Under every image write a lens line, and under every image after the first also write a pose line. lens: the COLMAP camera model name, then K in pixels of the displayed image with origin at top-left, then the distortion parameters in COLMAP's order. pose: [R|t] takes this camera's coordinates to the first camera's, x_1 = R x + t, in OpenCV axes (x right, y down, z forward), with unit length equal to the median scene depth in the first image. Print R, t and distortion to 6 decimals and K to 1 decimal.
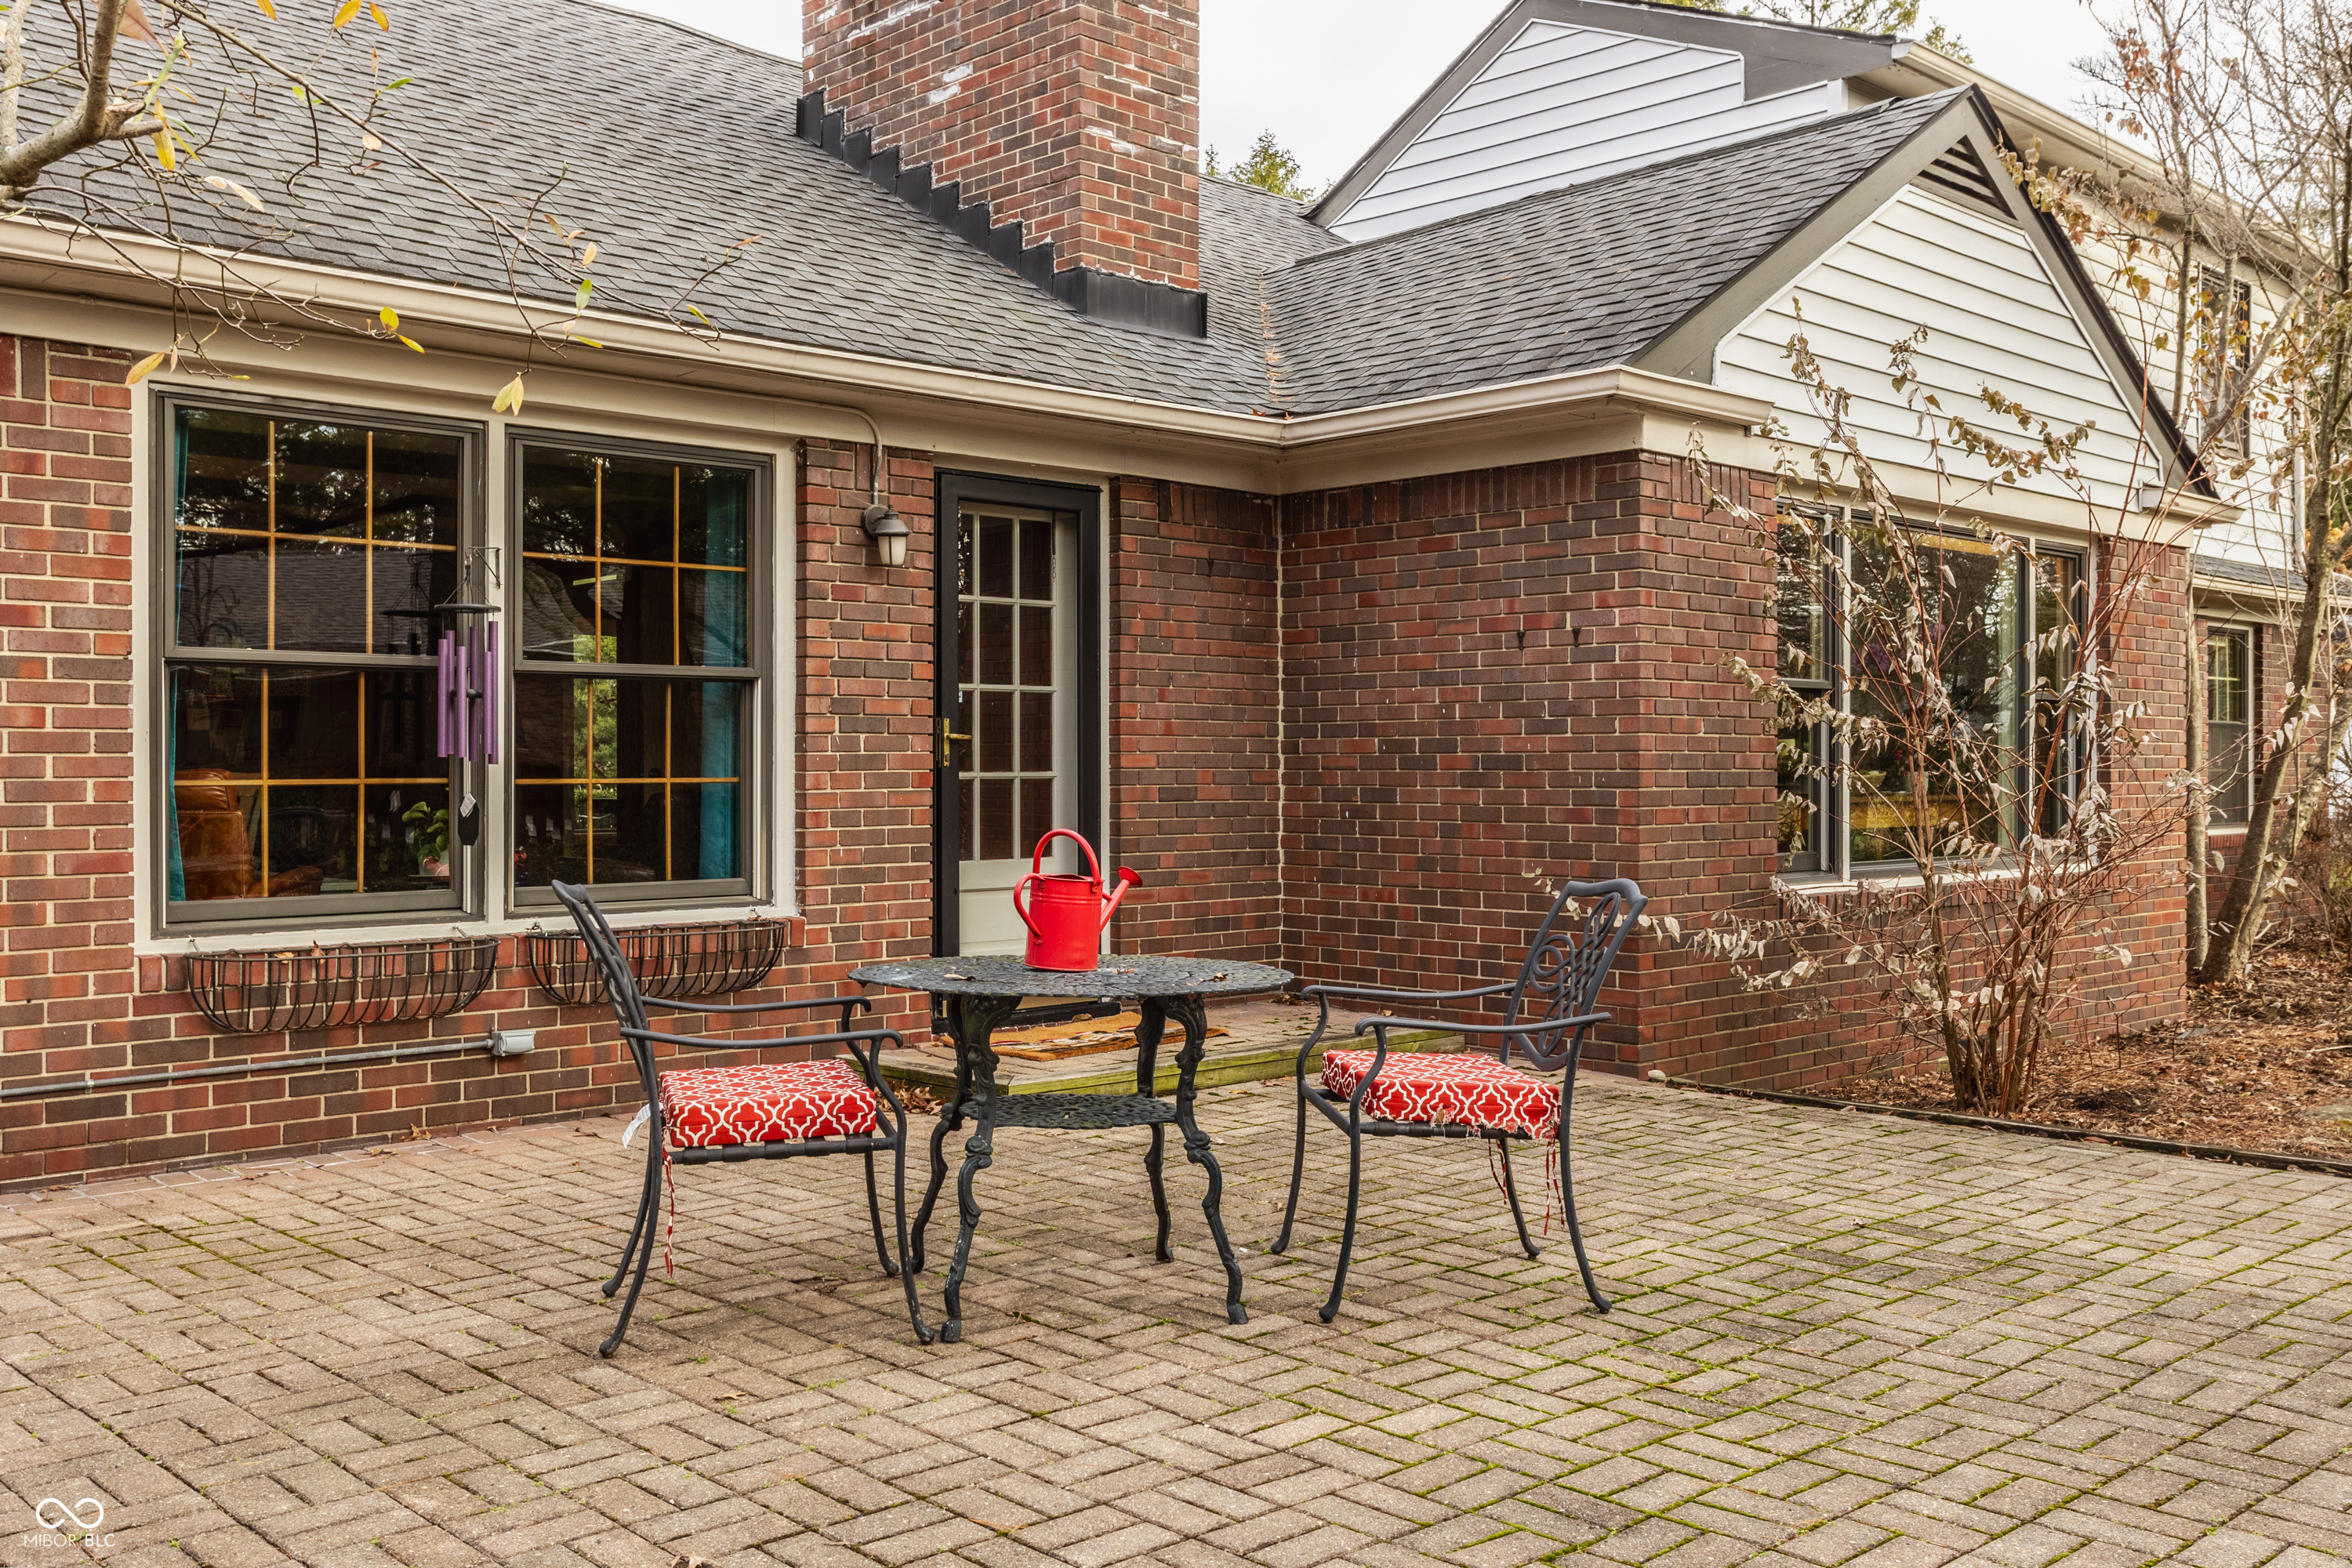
lens RADIAL K [[2106.7, 0, 1173.6], [0, 2106.7, 771.6], [0, 0, 1]] dist [0.000235, 0.016843]
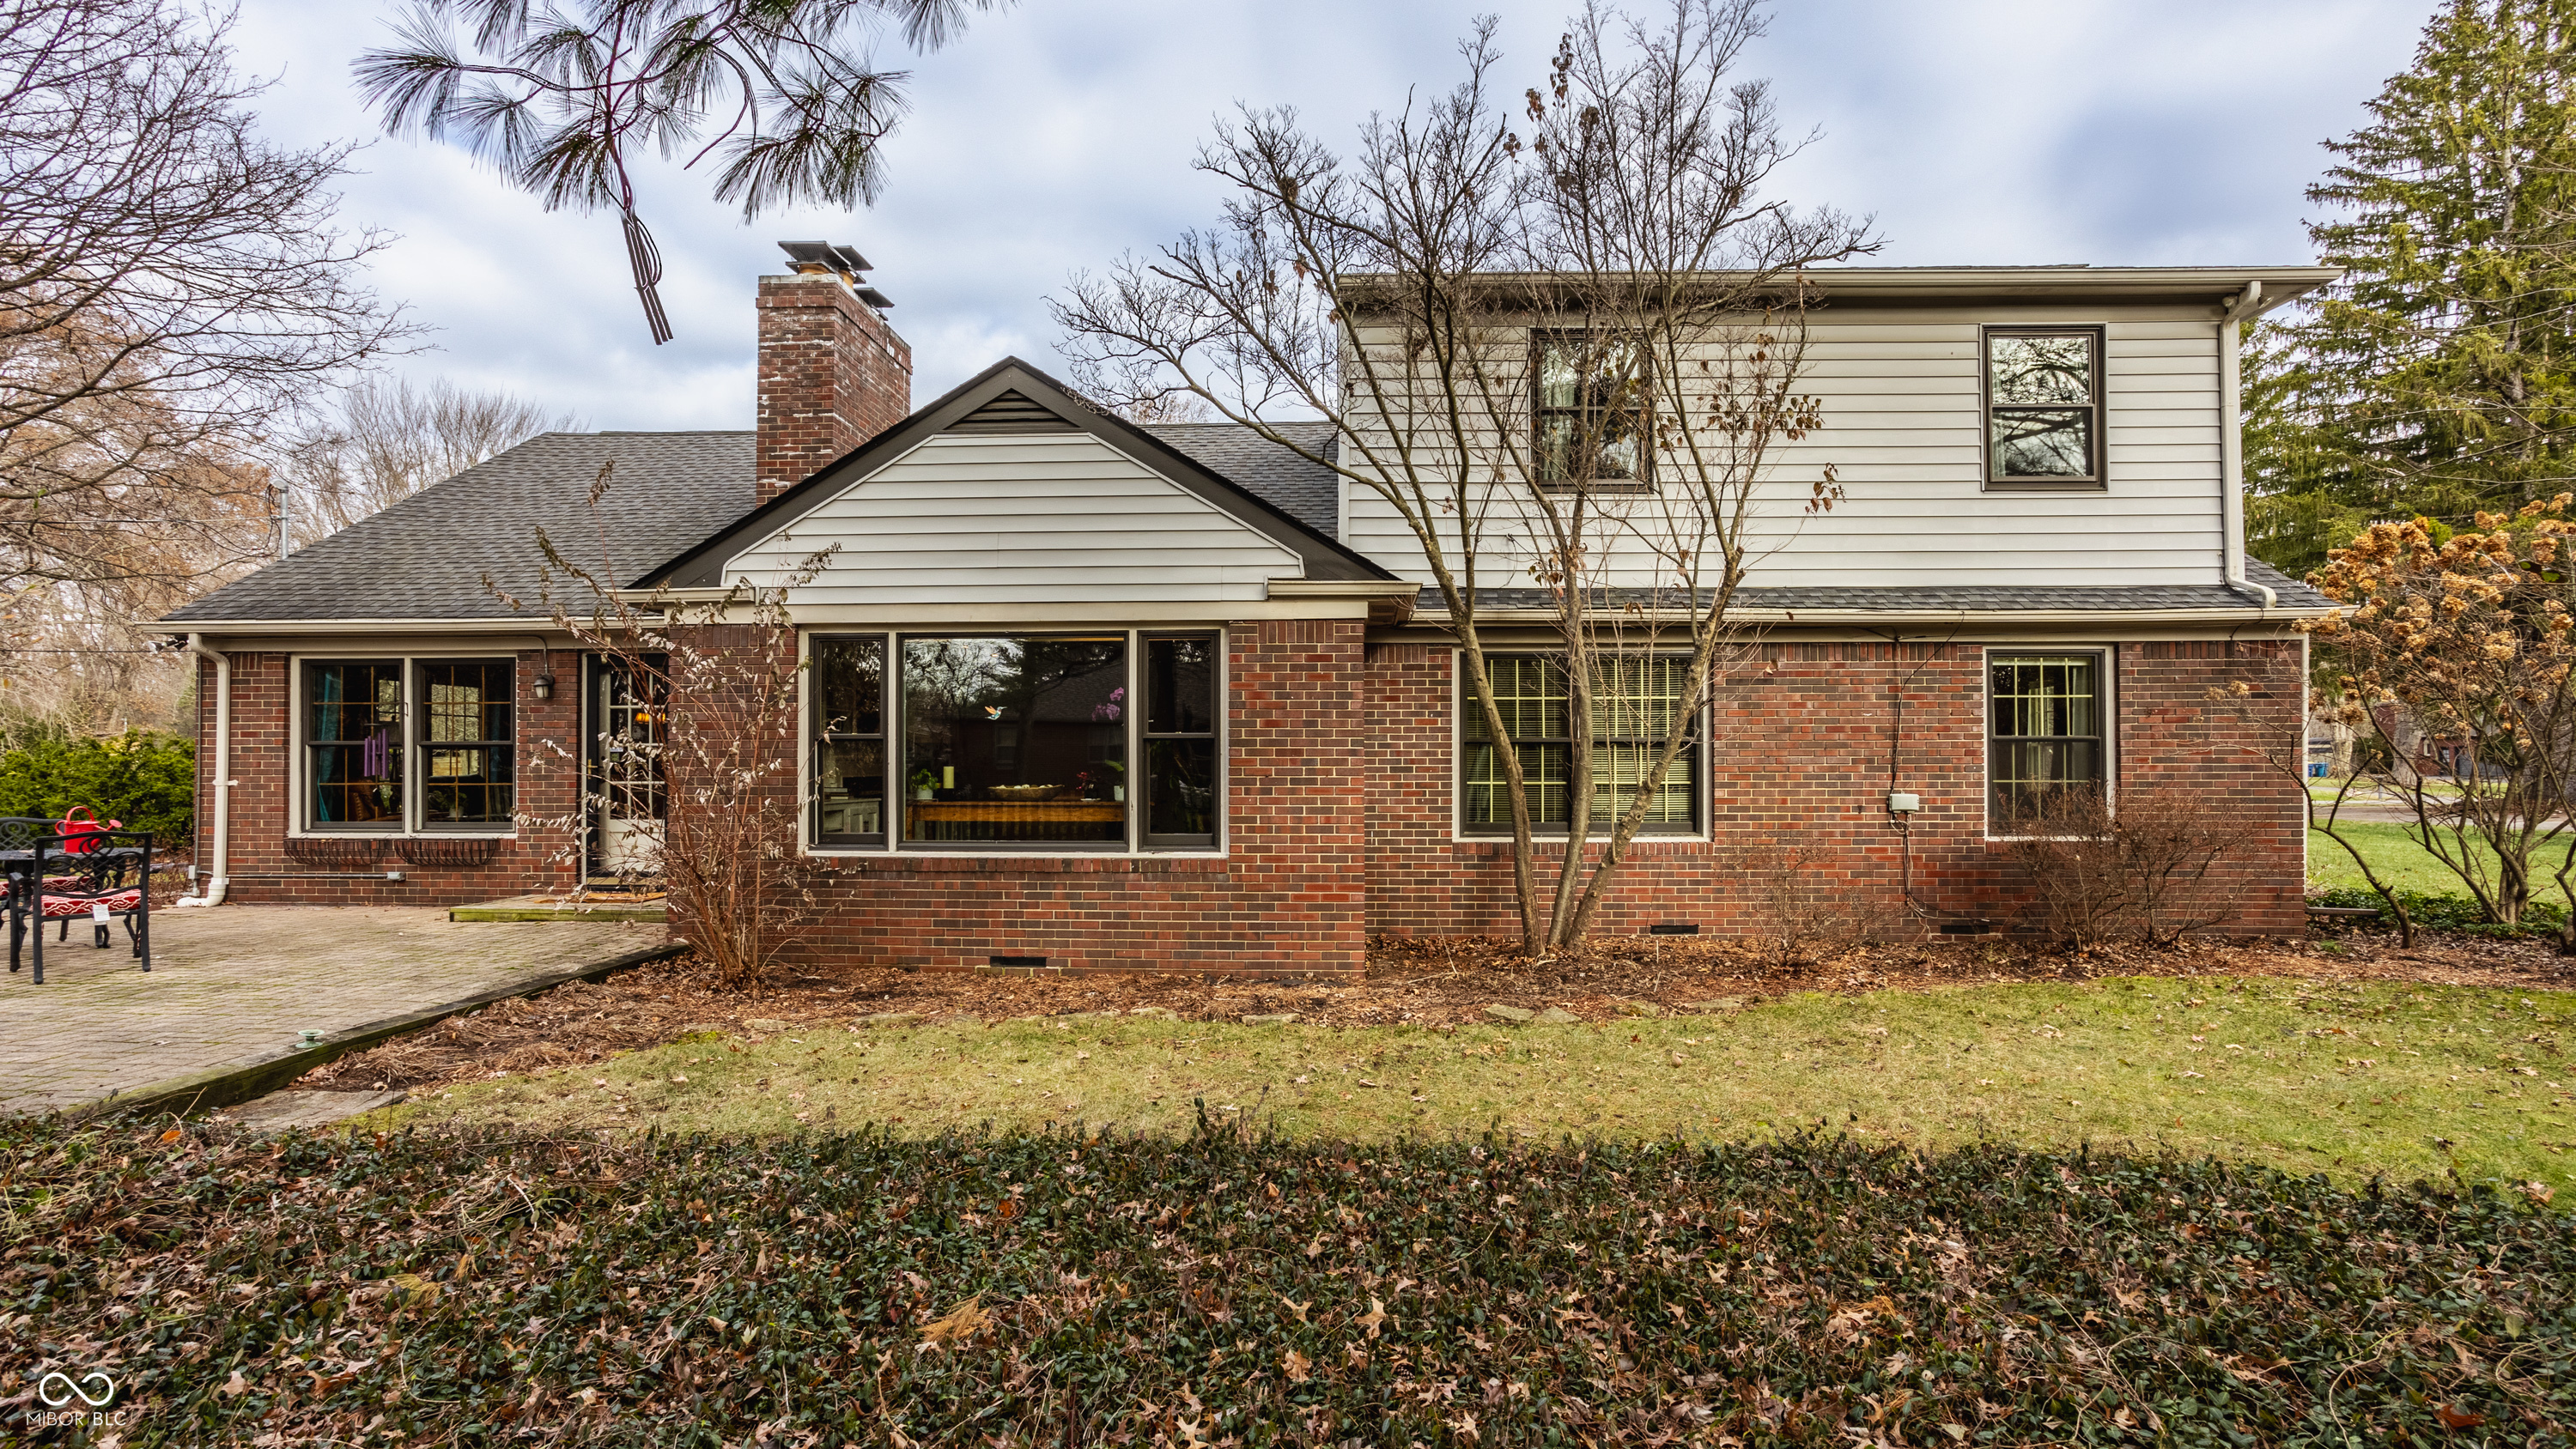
lens RADIAL K [[1237.9, 0, 1293.4], [0, 1237.9, 745.8], [0, 0, 1]] dist [-0.044860, 0.024143]
pose [[0.692820, -0.008003, -0.721066, 1.531409], [0.000344, 0.999942, -0.010767, -0.026599], [0.721111, 0.007212, 0.692783, 0.652696]]
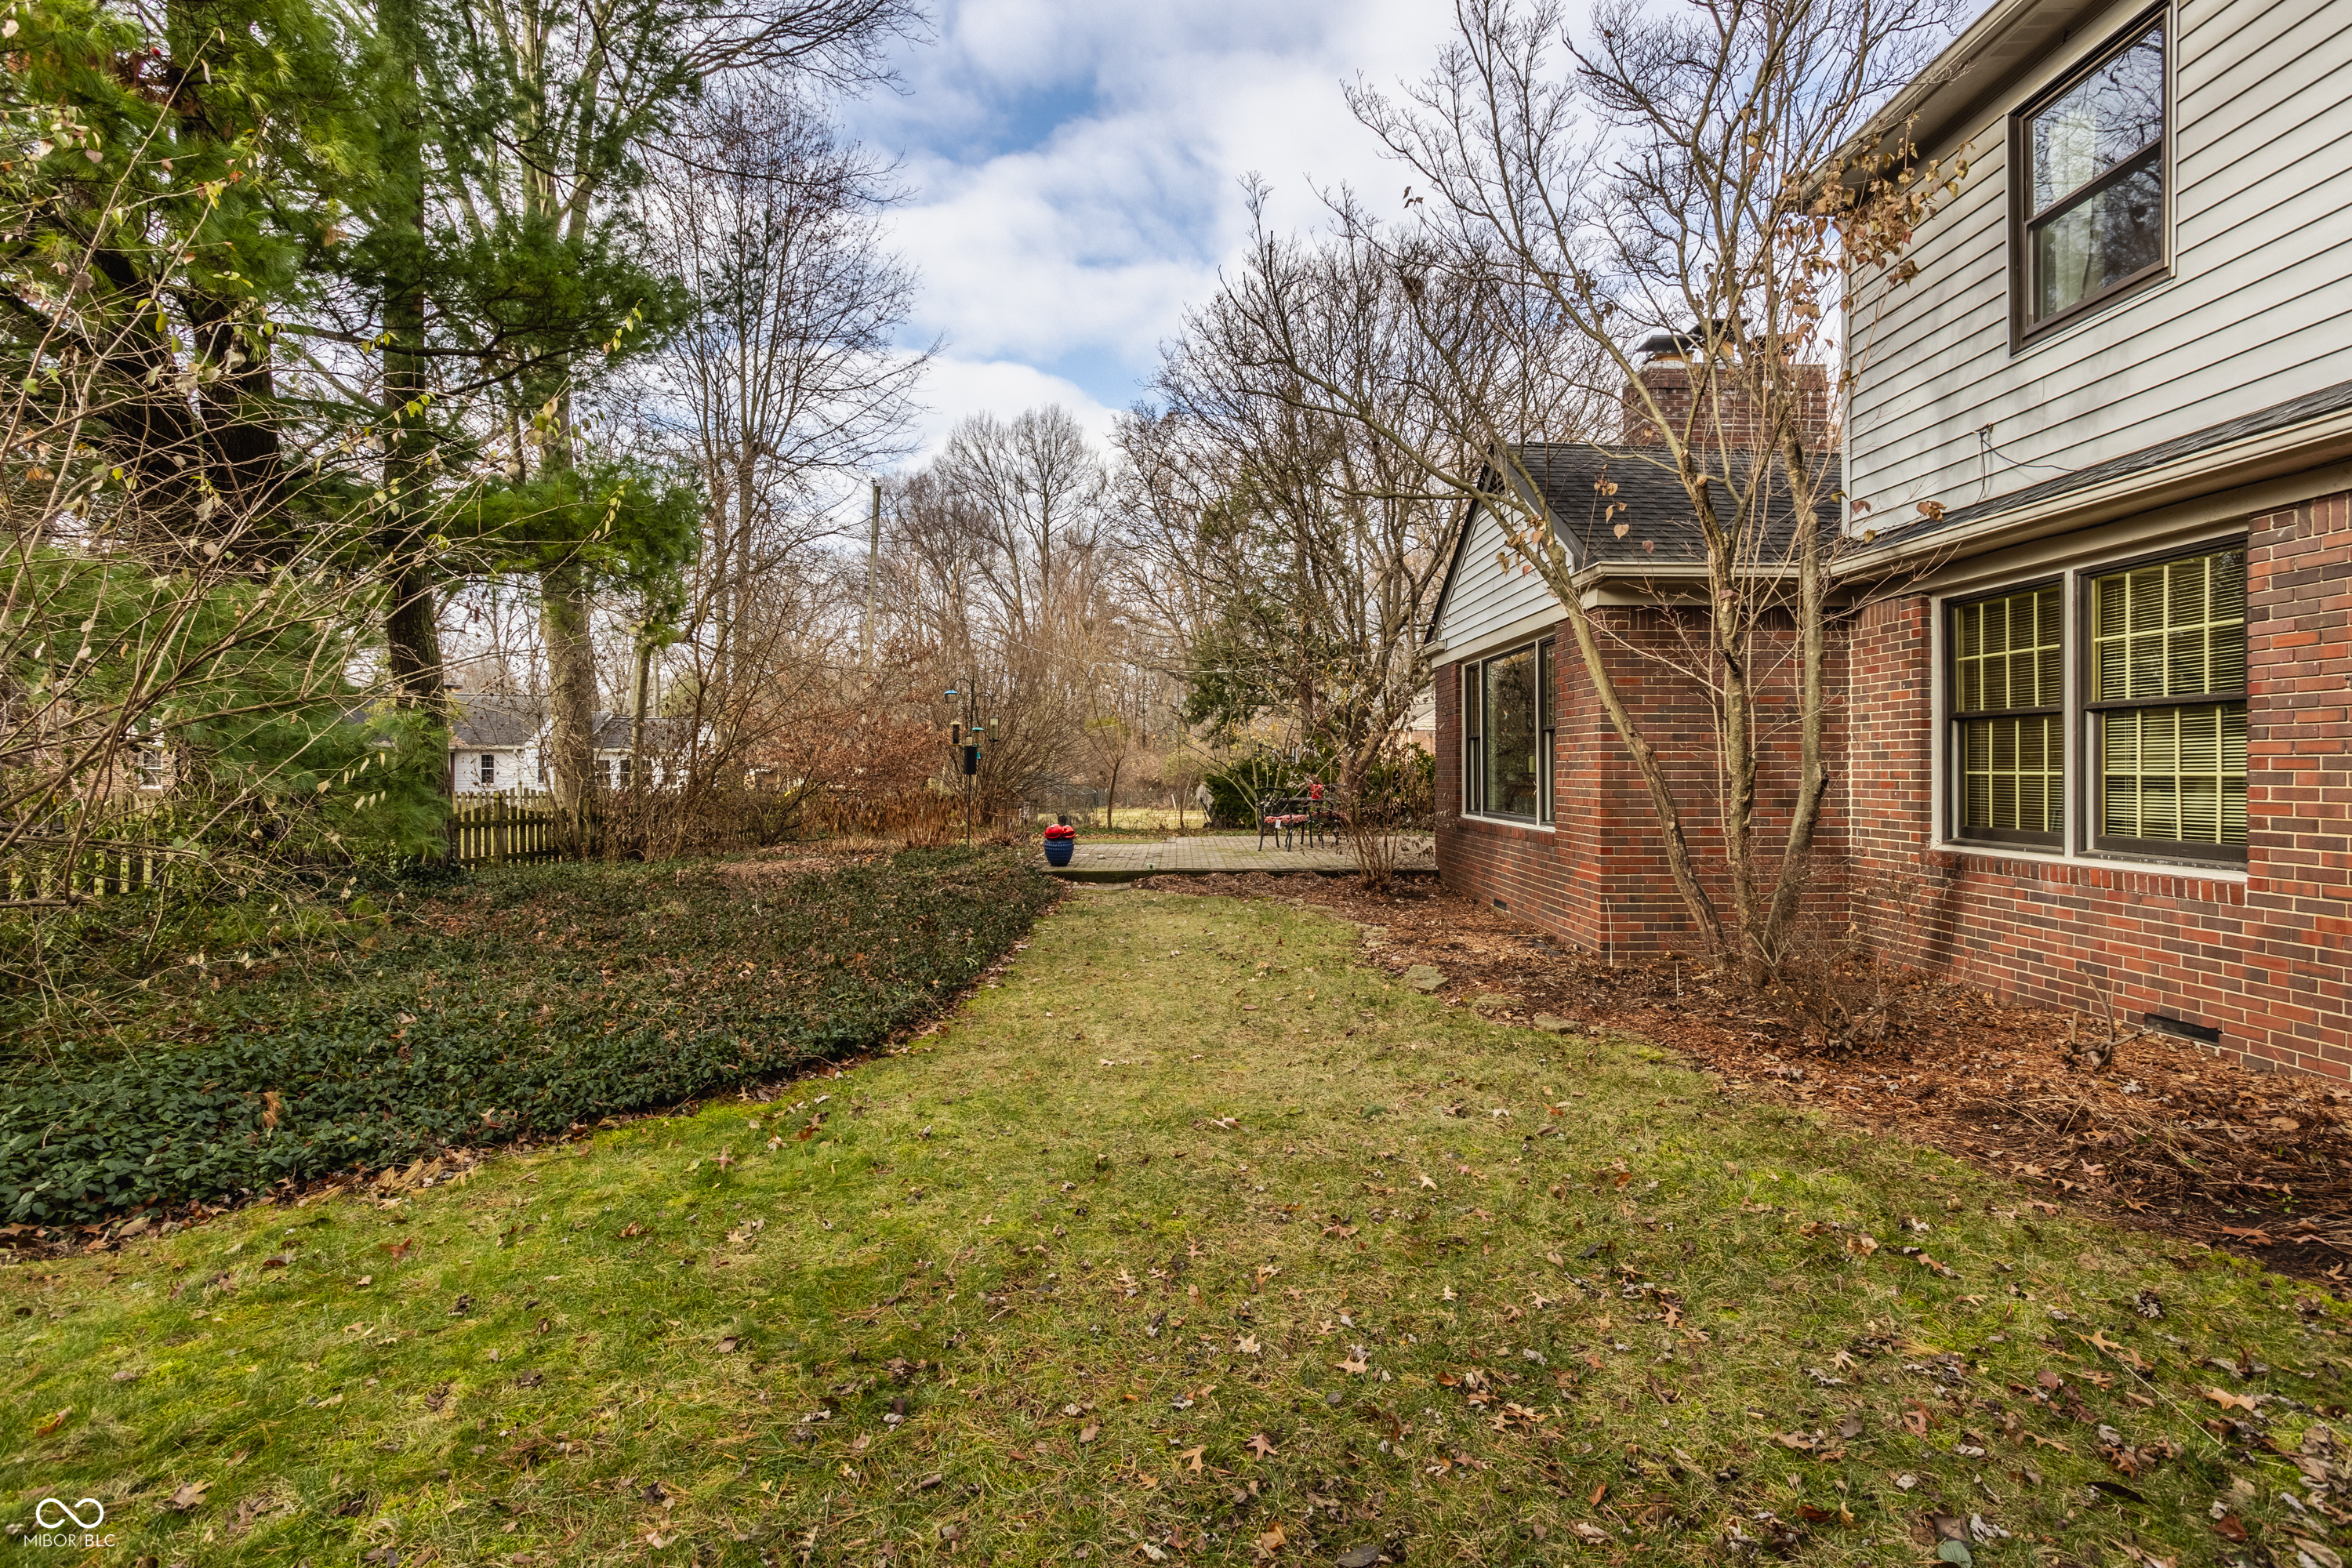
lens RADIAL K [[1125.9, 0, 1159.4], [0, 1125.9, 763.9], [0, 0, 1]] dist [-0.055407, 0.032387]
pose [[-0.693432, -0.000942, -0.720521, 1.804993], [0.001581, 0.999995, -0.002829, -0.004697], [0.720520, -0.003101, -0.693427, 1.959699]]
